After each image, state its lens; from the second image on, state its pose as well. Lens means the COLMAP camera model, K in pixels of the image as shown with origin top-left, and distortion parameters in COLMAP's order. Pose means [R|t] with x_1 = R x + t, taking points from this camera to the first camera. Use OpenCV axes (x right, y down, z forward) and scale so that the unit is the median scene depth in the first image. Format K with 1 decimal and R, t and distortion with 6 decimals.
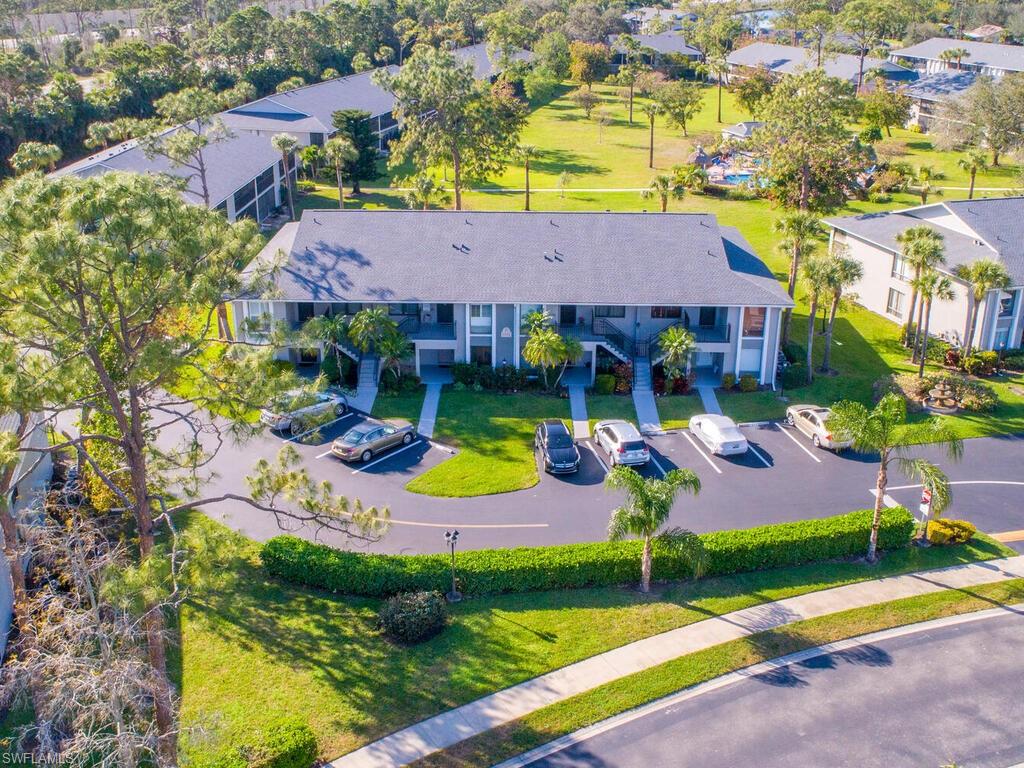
lens RADIAL K [[1060.4, 0, 510.2], [0, 1060.4, 383.0], [0, 0, 1]] dist [0.003920, 0.000000]
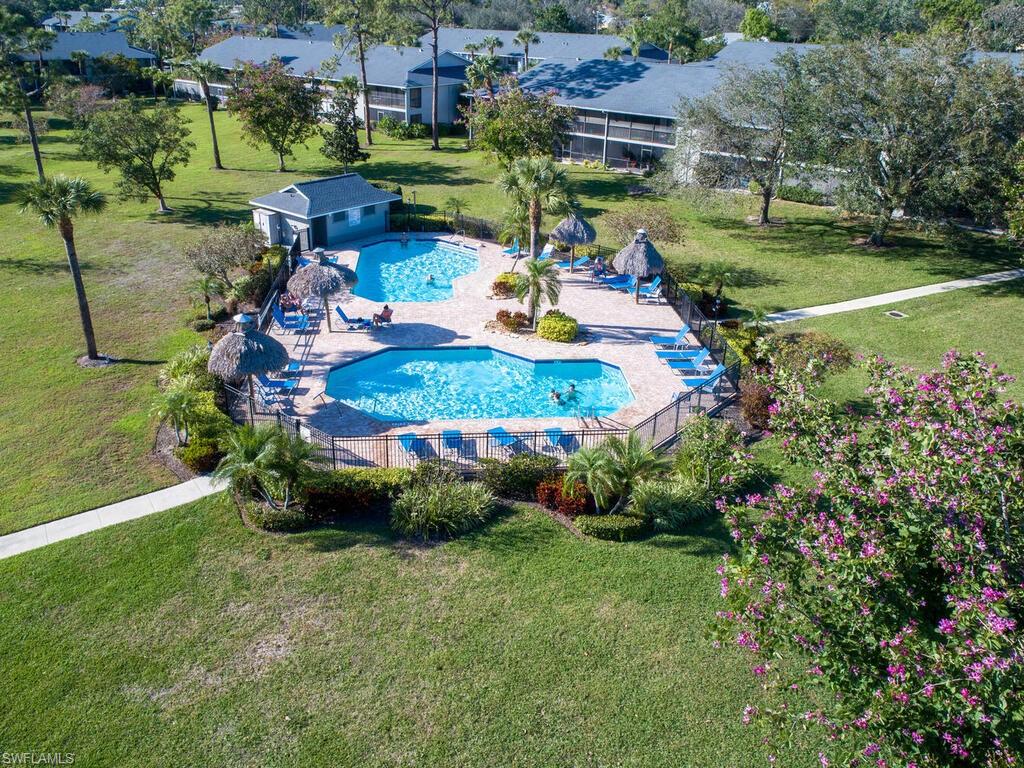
lens RADIAL K [[1060.4, 0, 513.4], [0, 1060.4, 387.0], [0, 0, 1]] dist [0.003920, 0.000000]
pose [[0.881843, -0.175488, 0.437673, 0.051464], [0.177097, 0.983478, 0.037511, -0.093273], [-0.437024, 0.044432, 0.898352, 0.322356]]
